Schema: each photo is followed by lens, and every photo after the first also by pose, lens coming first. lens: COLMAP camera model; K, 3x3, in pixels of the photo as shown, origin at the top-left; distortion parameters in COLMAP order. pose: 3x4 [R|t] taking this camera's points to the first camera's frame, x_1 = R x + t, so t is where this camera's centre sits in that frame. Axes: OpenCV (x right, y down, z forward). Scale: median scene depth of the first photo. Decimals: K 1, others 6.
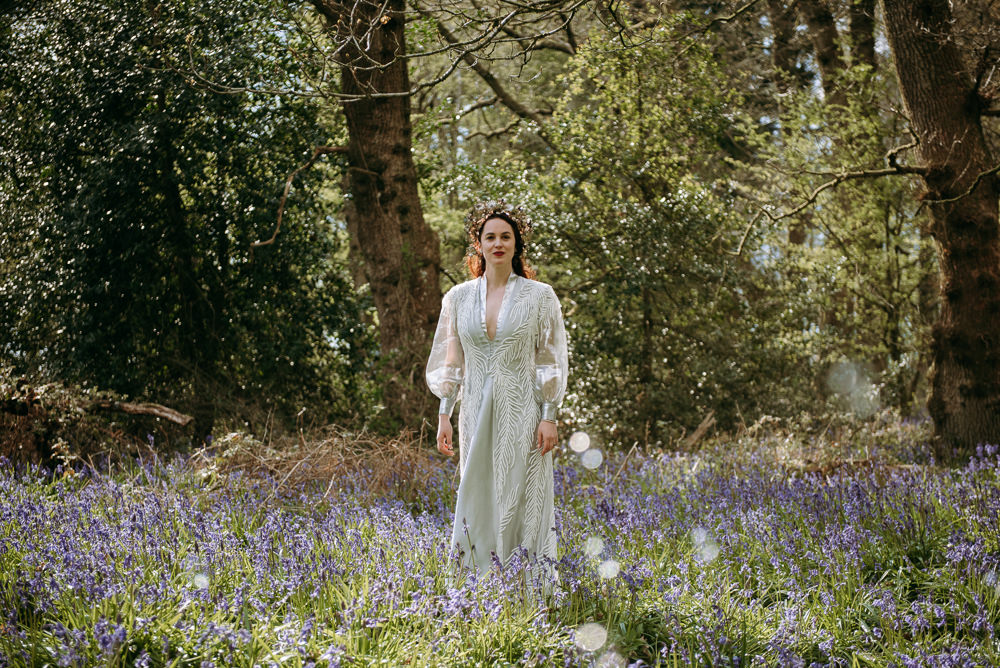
lens RADIAL K [[1990.3, 0, 496.9], [0, 1990.3, 335.5], [0, 0, 1]] dist [0.182142, 0.000000]
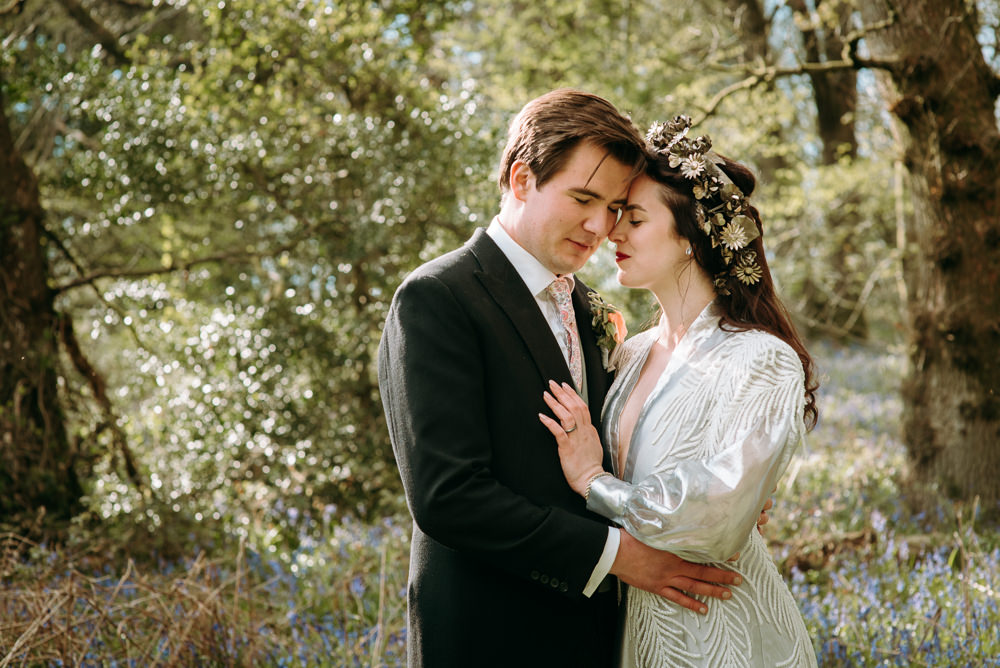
lens RADIAL K [[2376.0, 0, 500.3], [0, 2376.0, 331.7], [0, 0, 1]] dist [-0.104349, 0.000000]
pose [[0.967962, -0.032724, 0.248956, -0.092596], [0.025813, 0.999187, 0.030973, -0.023606], [-0.249767, -0.023555, 0.968019, 0.298001]]
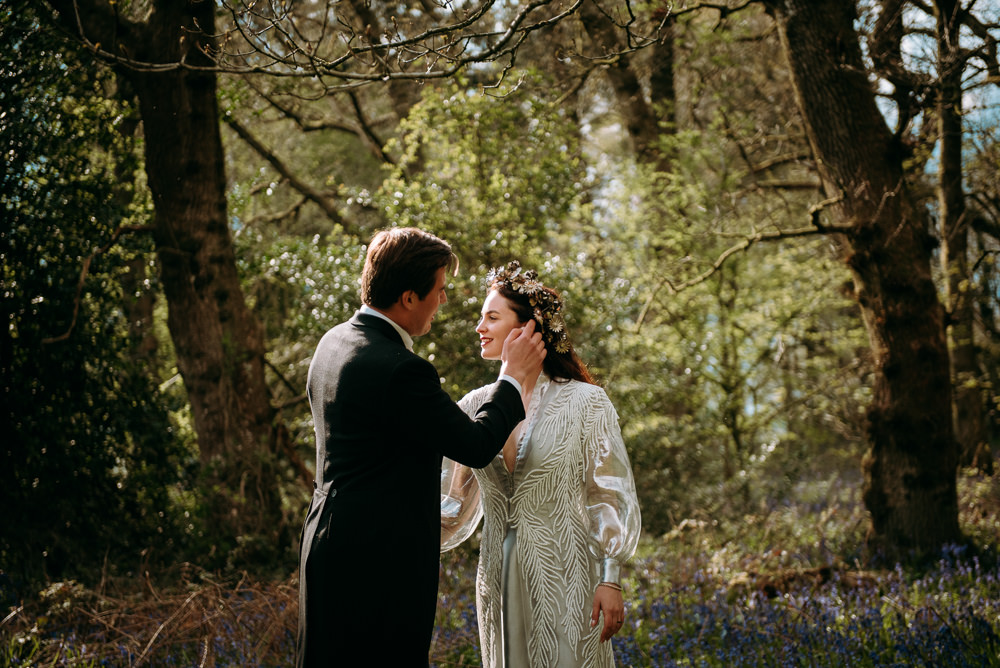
lens RADIAL K [[1900.1, 0, 504.1], [0, 1900.1, 334.8], [0, 0, 1]] dist [0.089609, 0.000000]
pose [[0.989909, -0.032824, 0.137852, -0.049052], [0.039088, 0.998311, -0.042978, -0.006416], [-0.136208, 0.047932, 0.989520, 0.199155]]
